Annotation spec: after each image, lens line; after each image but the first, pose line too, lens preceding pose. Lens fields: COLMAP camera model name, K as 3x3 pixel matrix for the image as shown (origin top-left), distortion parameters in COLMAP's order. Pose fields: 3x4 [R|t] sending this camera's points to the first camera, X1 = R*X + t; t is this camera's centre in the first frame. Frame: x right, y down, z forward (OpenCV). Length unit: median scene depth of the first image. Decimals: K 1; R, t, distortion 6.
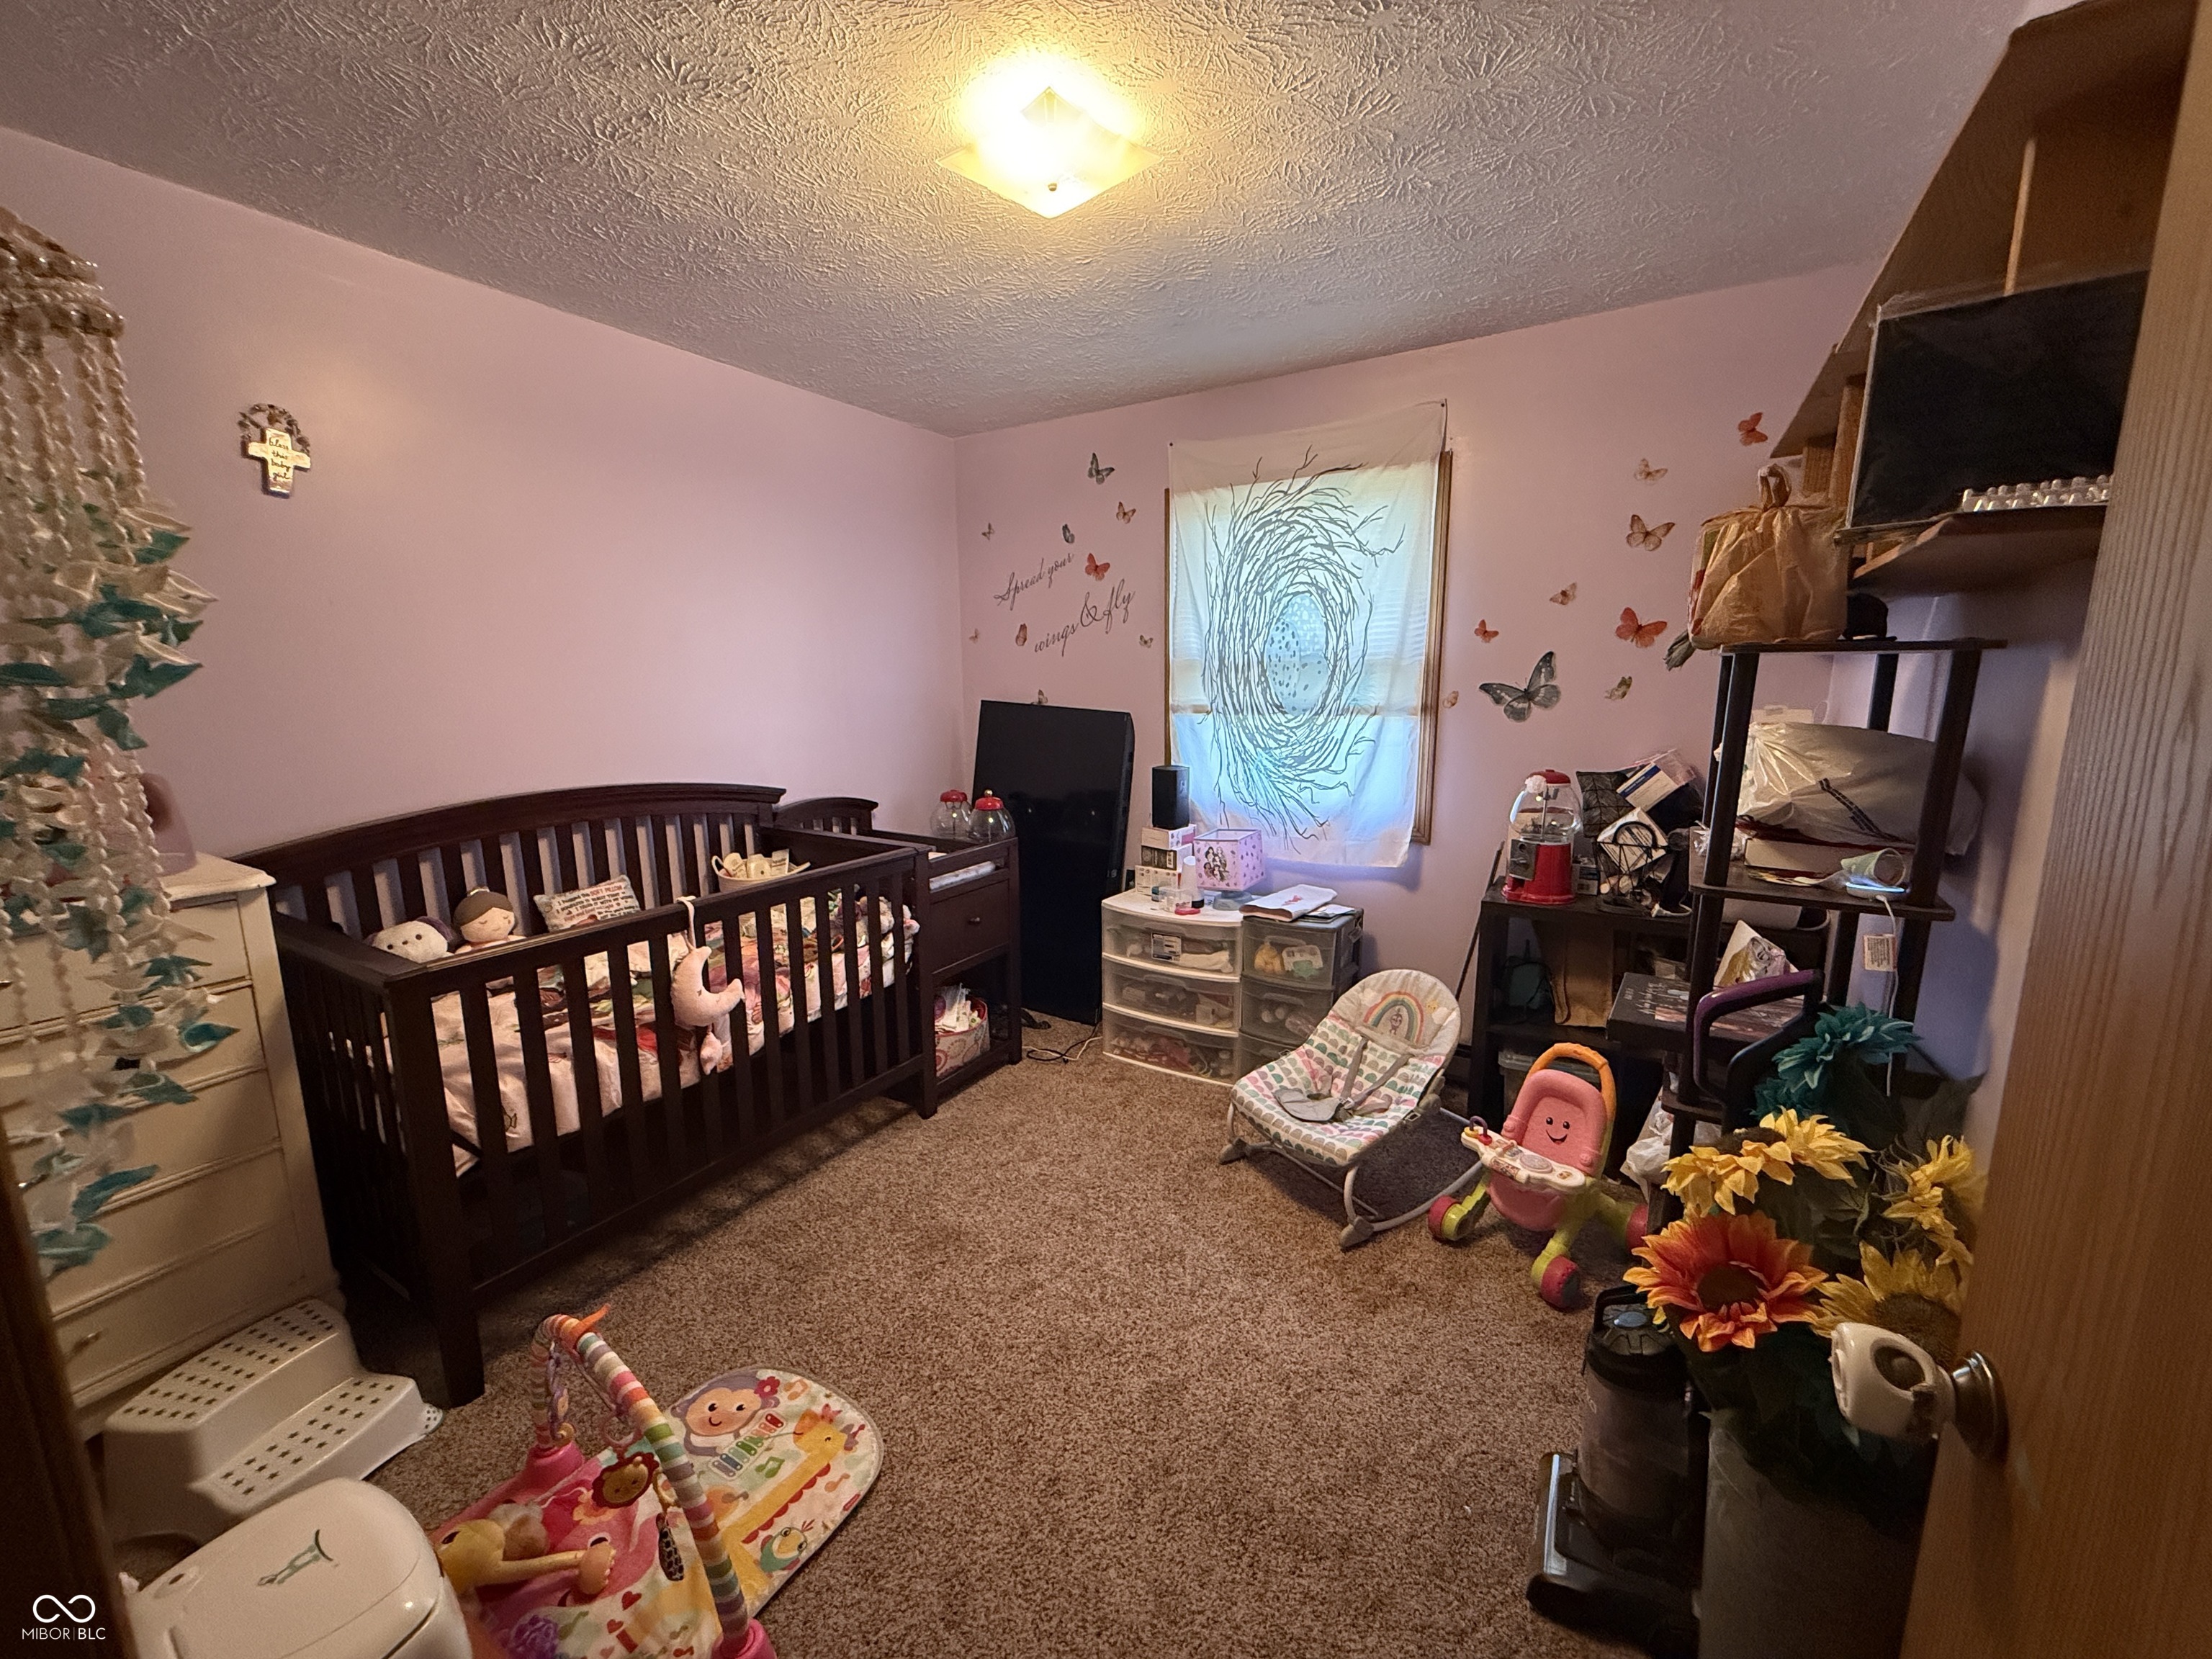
lens RADIAL K [[881.5, 0, 1098.3], [0, 881.5, 817.7], [0, 0, 1]] dist [0.001066, -0.001002]
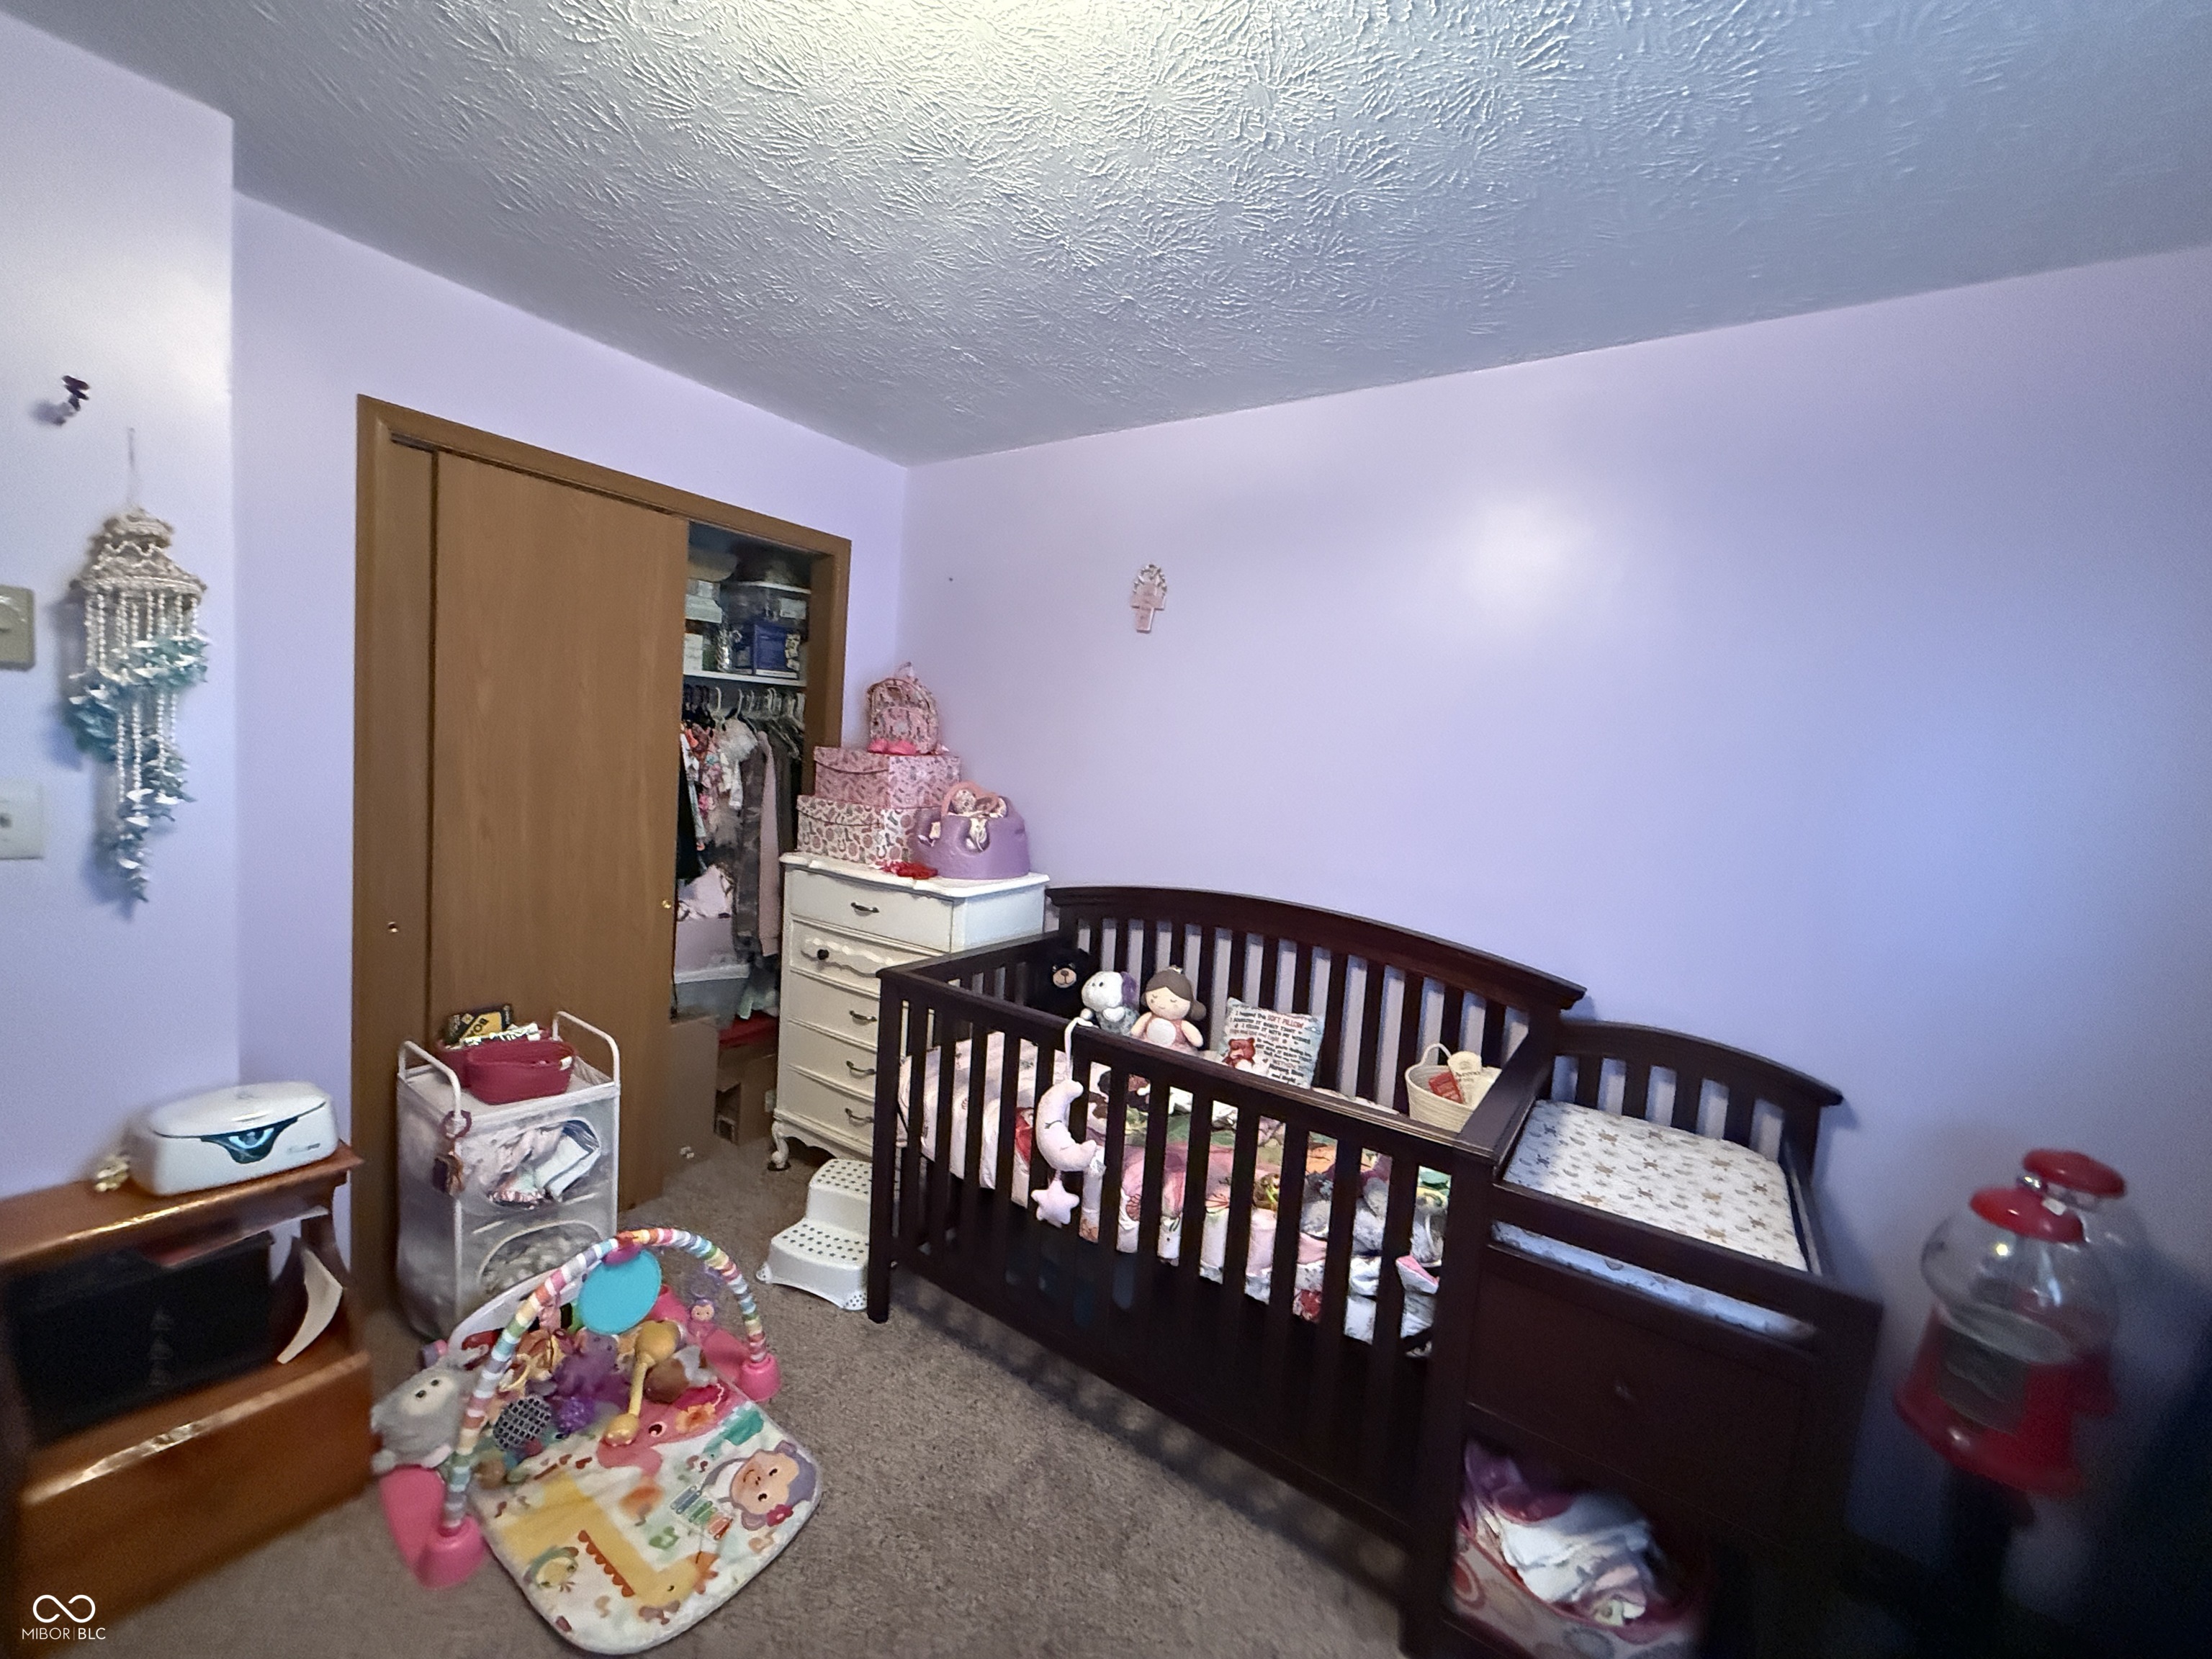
lens RADIAL K [[881.5, 0, 1089.9], [0, 881.5, 840.8], [0, 0, 1]] dist [0.001066, -0.001002]
pose [[-0.047440, 0.105663, -0.993270, 0.318743], [-0.236507, 0.964925, 0.113944, -0.151074], [0.970471, 0.240321, -0.020786, 0.829277]]
